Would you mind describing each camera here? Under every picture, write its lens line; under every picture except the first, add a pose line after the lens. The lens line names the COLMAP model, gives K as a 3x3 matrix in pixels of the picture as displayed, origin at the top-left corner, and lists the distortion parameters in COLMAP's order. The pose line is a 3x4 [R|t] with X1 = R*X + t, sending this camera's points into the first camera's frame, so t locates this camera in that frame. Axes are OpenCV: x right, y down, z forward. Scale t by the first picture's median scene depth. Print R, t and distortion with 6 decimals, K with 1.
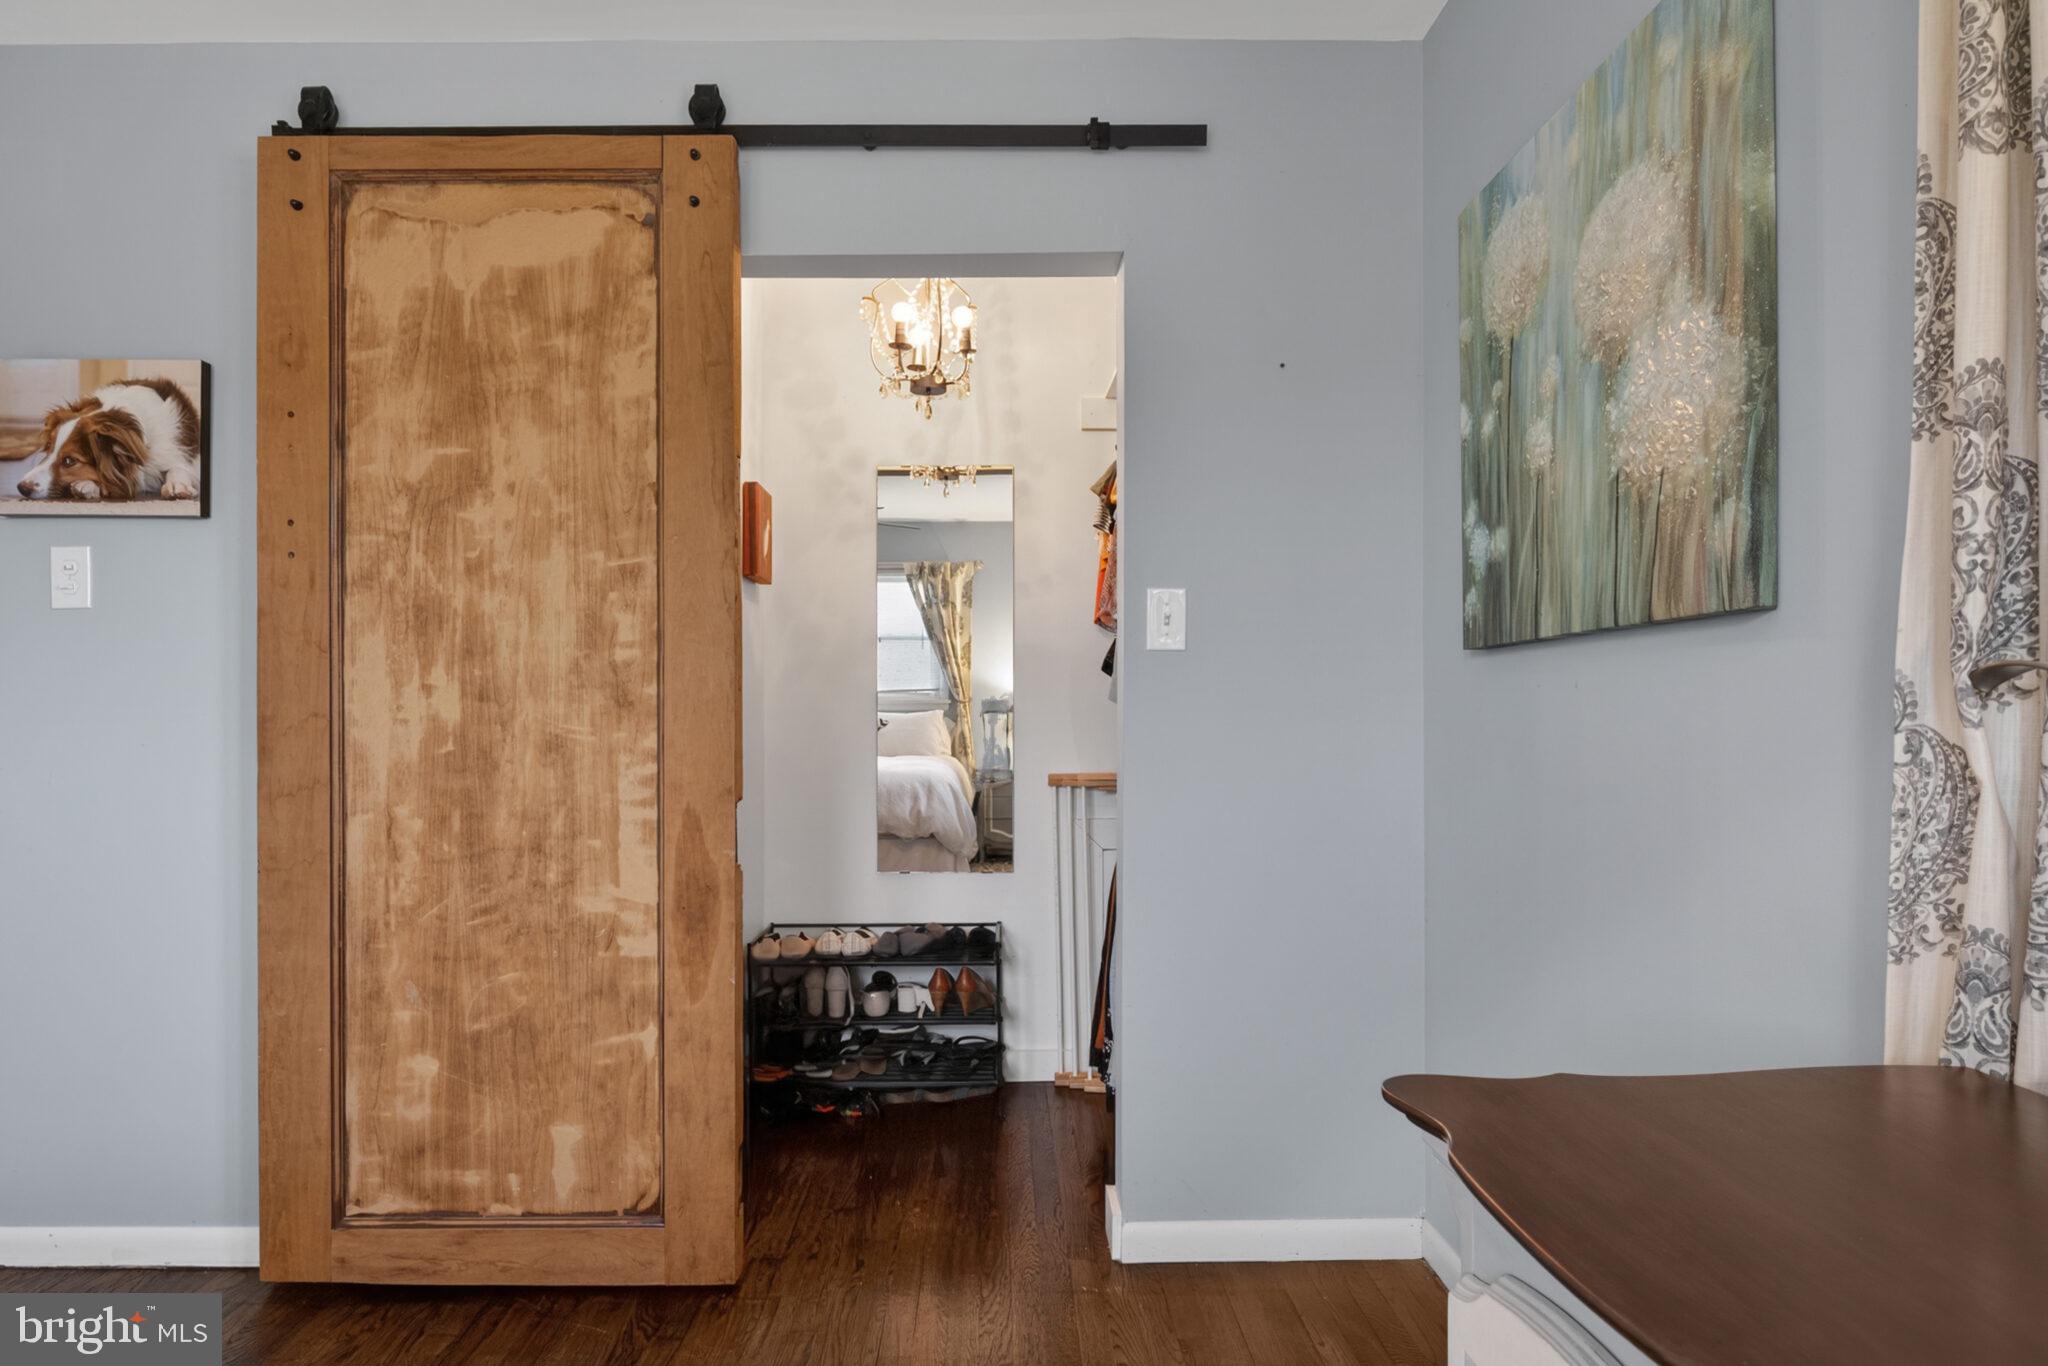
lens RADIAL K [[1591.7, 0, 1024.3], [0, 1591.7, 673.7], [0, 0, 1]] dist [0.023448, 0.000895]
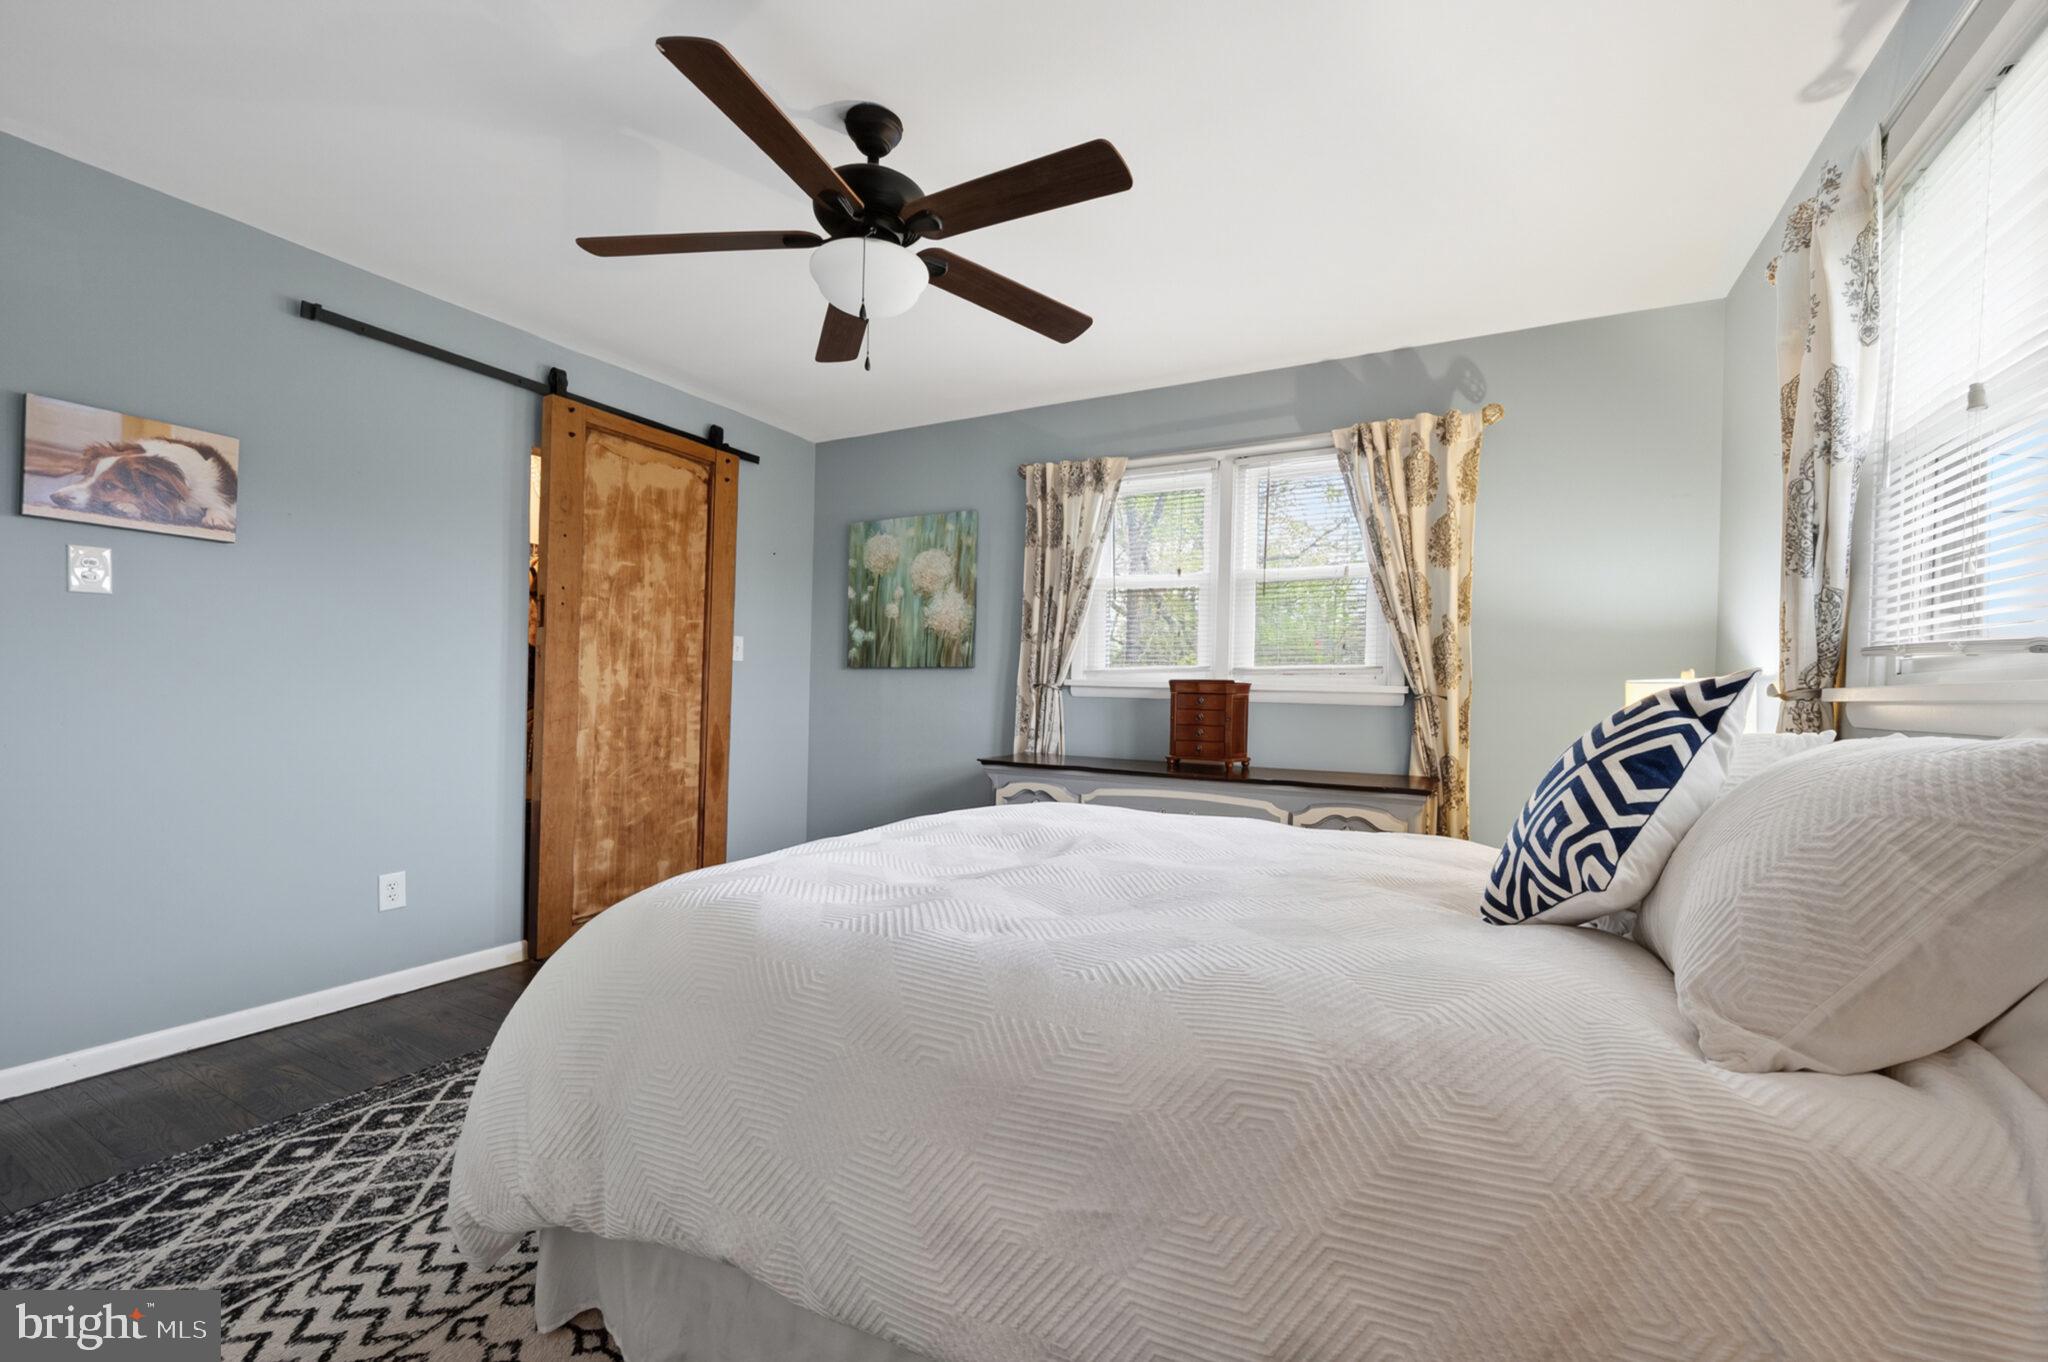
lens RADIAL K [[864.1, 0, 1014.8], [0, 864.1, 695.9], [0, 0, 1]] dist [-0.000194, -0.000586]
pose [[0.470179, 0.013314, 0.882471, -1.157097], [-0.038725, 0.999234, 0.005557, 0.015476], [-0.881721, -0.036786, 0.470335, -0.036642]]
